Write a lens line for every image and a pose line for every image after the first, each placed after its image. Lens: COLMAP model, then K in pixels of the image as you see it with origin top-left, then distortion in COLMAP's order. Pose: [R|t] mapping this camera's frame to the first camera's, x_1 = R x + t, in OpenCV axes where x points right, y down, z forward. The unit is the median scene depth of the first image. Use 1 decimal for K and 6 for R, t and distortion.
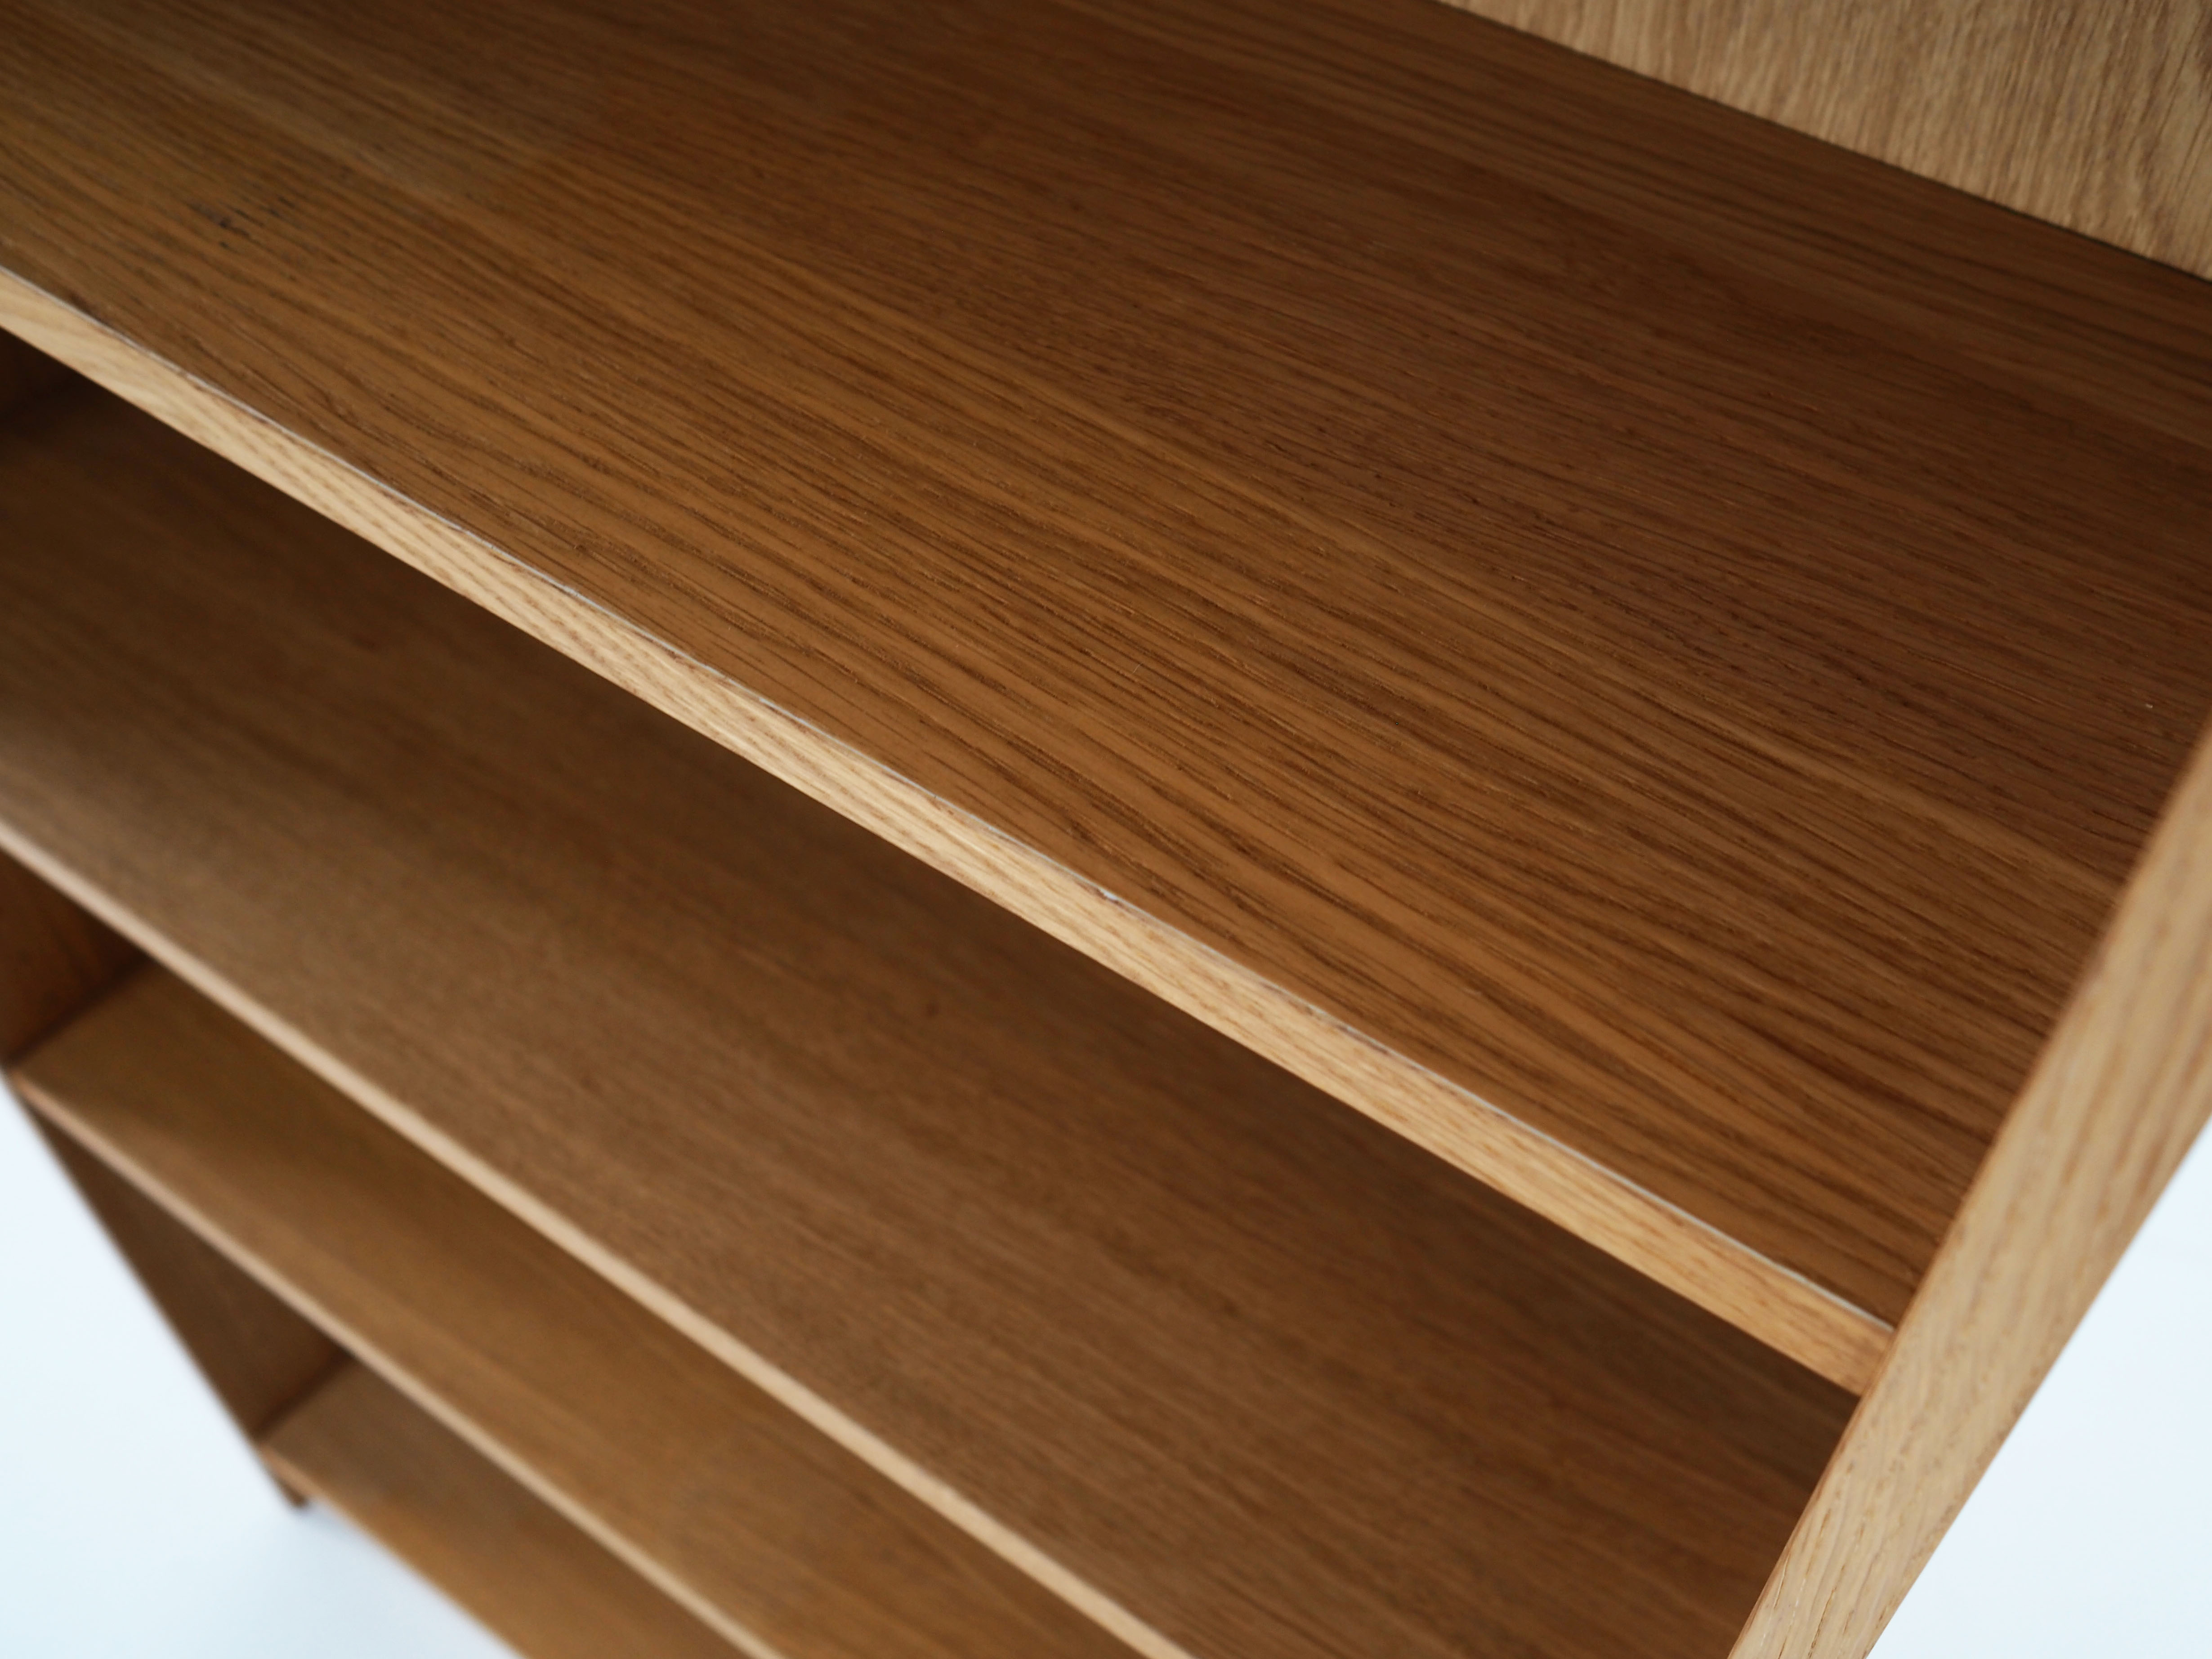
lens RADIAL K [[2374.9, 0, 1097.4], [0, 2374.9, 842.4], [0, 0, 1]] dist [-0.072420, 0.019930]
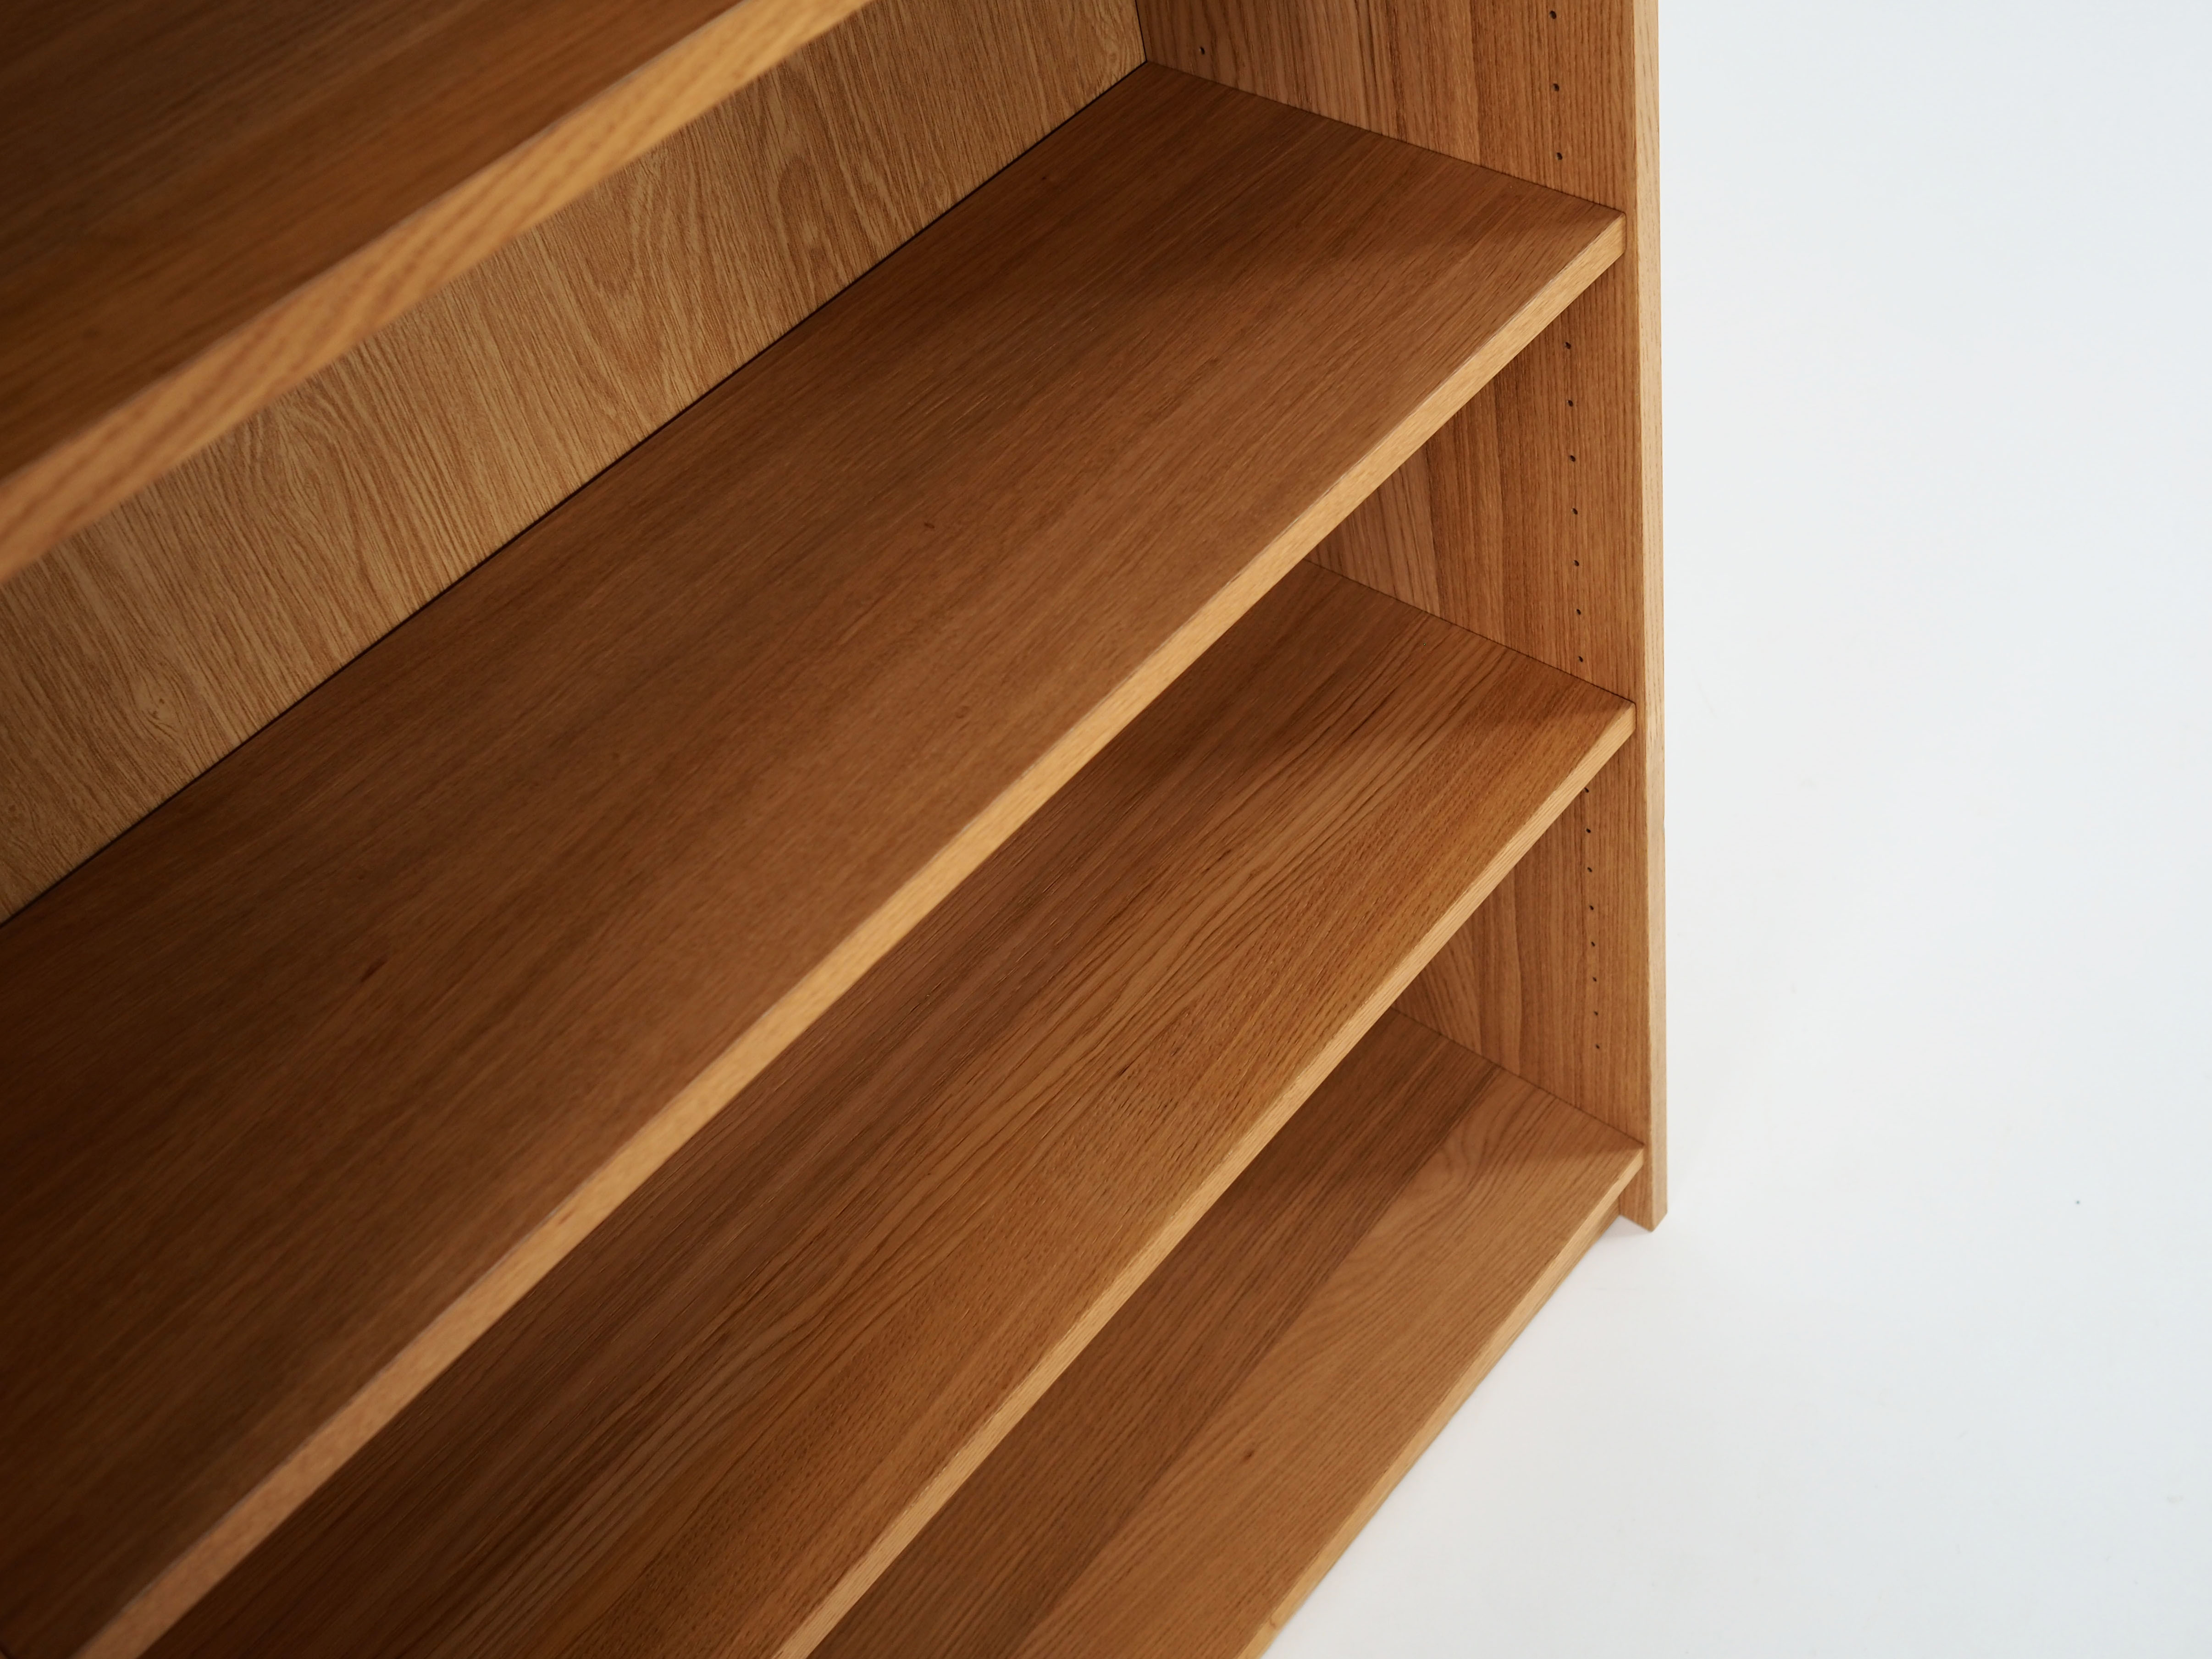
lens RADIAL K [[2508.7, 0, 1238.9], [0, 2508.7, 831.4], [0, 0, 1]] dist [-0.019652, -0.016484]
pose [[0.056232, -0.731229, 0.679810, -1.643363], [0.844245, 0.398312, 0.358606, -0.304940], [-0.533000, 0.553761, 0.639734, 0.256809]]
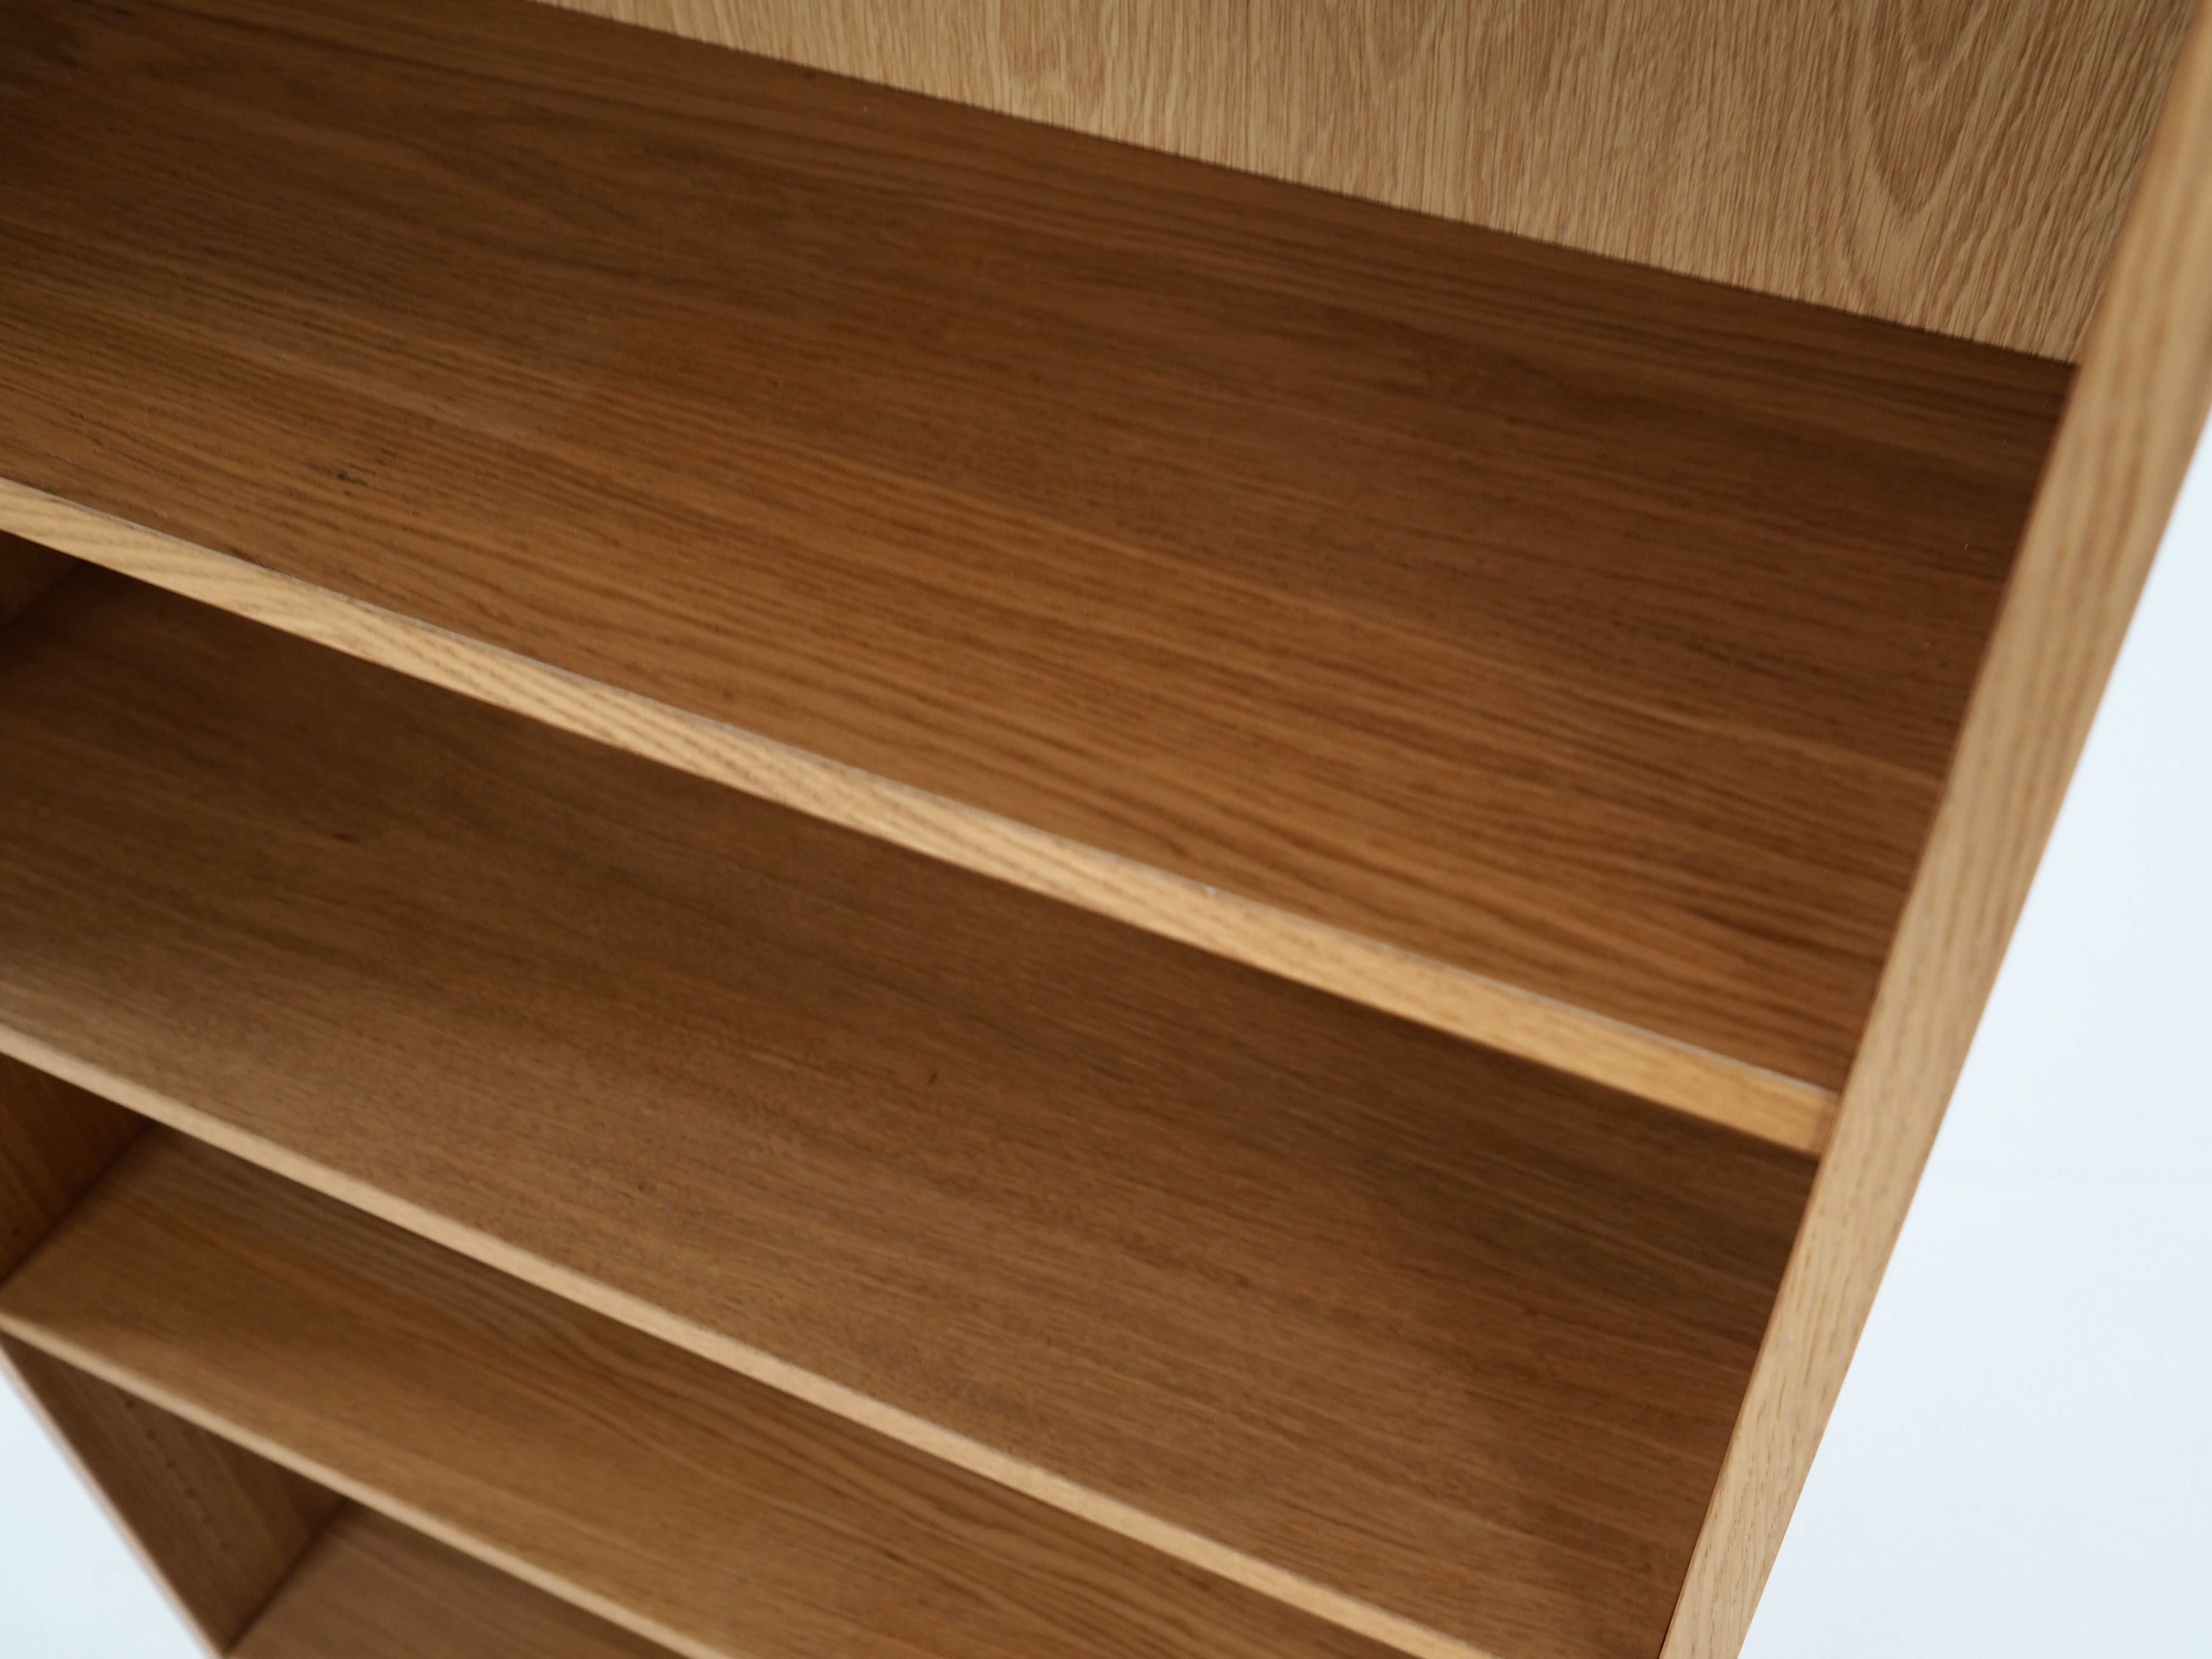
lens RADIAL K [[2449.3, 0, 1112.7], [0, 2449.3, 824.4], [0, 0, 1]] dist [-0.075351, -0.004213]
pose [[0.982618, -0.142879, 0.118521, -0.164185], [0.149904, 0.987301, -0.052594, 0.039335], [-0.109501, 0.069446, 0.991558, -0.281734]]
